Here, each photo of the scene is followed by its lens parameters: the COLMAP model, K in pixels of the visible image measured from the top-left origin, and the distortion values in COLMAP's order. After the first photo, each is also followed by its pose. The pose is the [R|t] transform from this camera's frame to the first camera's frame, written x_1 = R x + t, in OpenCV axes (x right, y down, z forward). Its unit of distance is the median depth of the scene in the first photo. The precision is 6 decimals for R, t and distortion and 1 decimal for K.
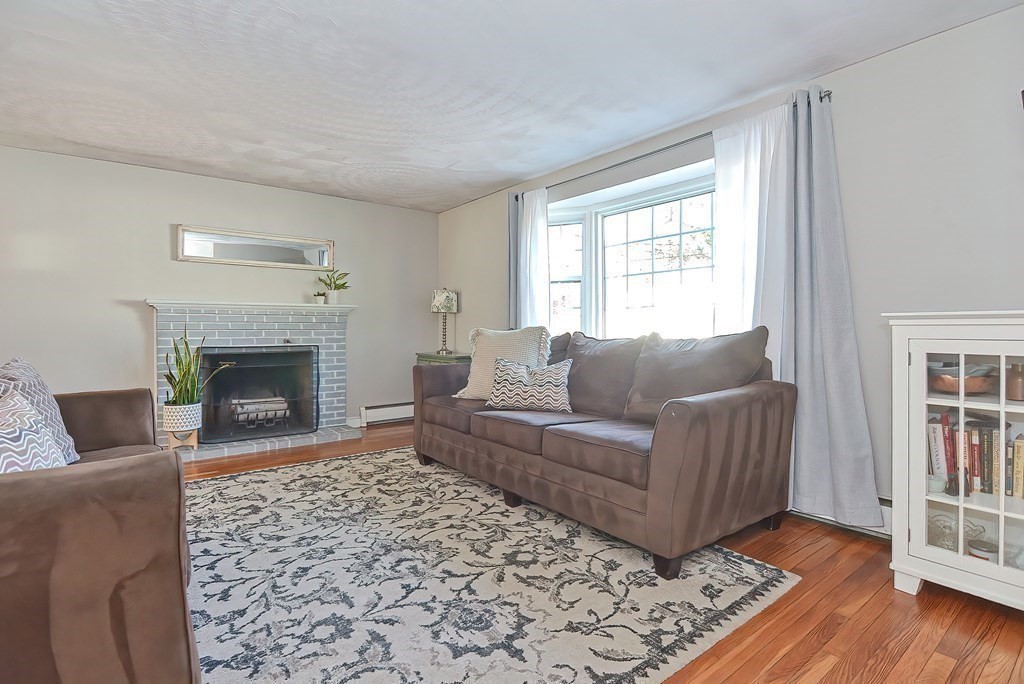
lens RADIAL K [[505.4, 0, 512.5], [0, 505.4, 325.6], [0, 0, 1]] dist [0.001177, -0.006615]
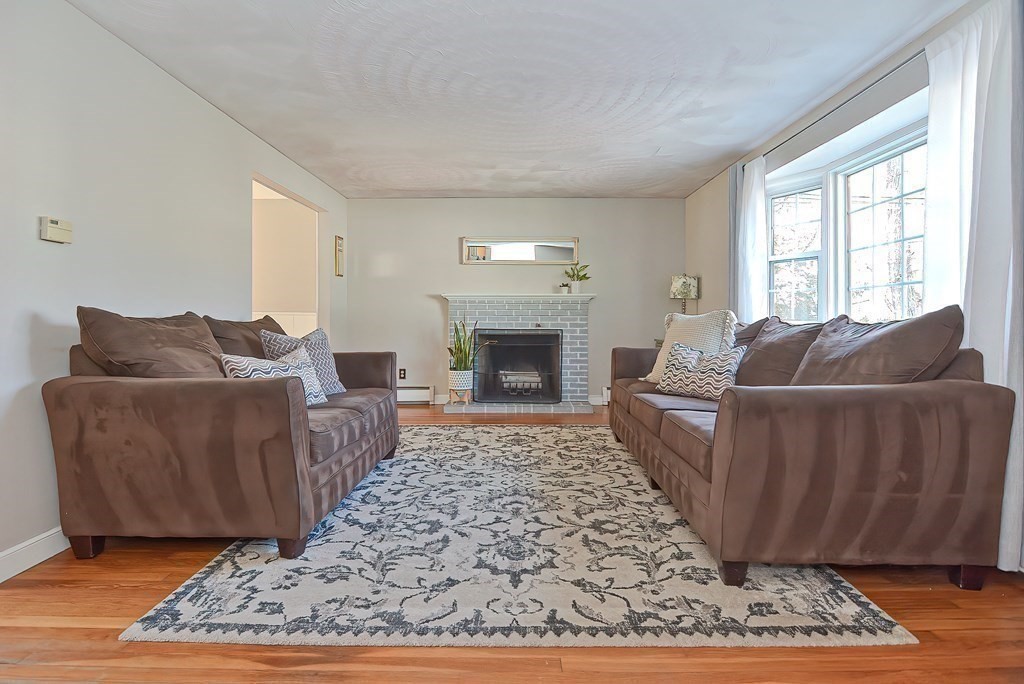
lens RADIAL K [[505.4, 0, 511.0], [0, 505.4, 318.5], [0, 0, 1]] dist [0.001177, -0.006615]
pose [[0.782595, 0.001958, -0.622528, 0.406941], [0.001065, 0.999989, 0.004485, 0.015059], [0.622530, -0.004173, 0.782584, 0.037423]]
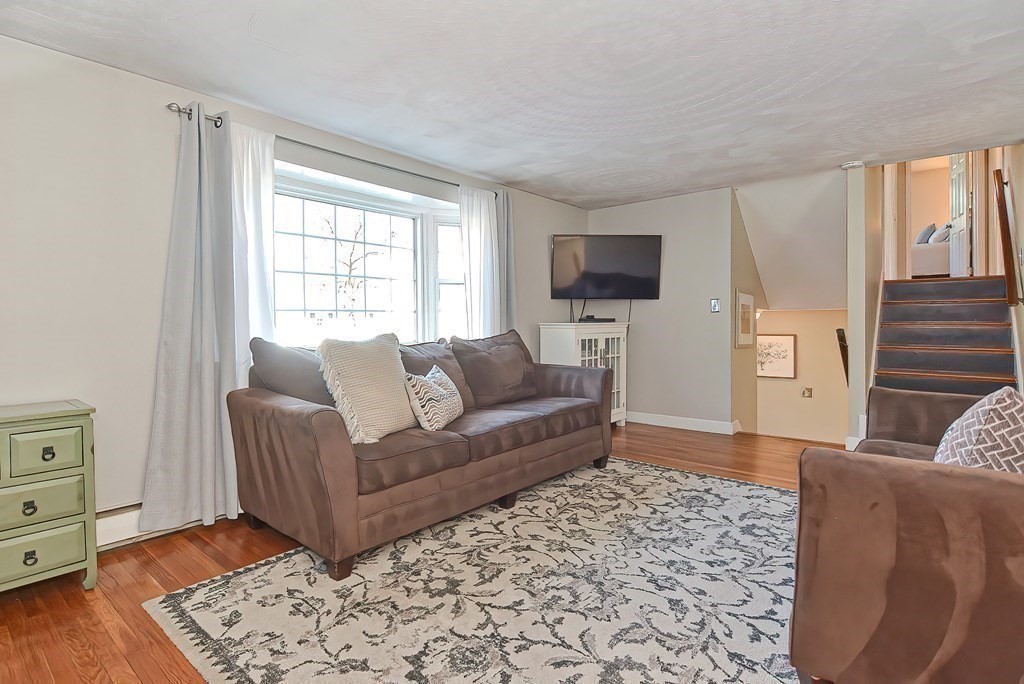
lens RADIAL K [[505.4, 0, 512.8], [0, 505.4, 331.9], [0, 0, 1]] dist [0.001177, -0.006615]
pose [[-0.197731, -0.018629, 0.980079, -1.023133], [0.005328, 0.999784, 0.020078, -0.022743], [-0.980242, 0.009192, -0.197589, 1.210517]]
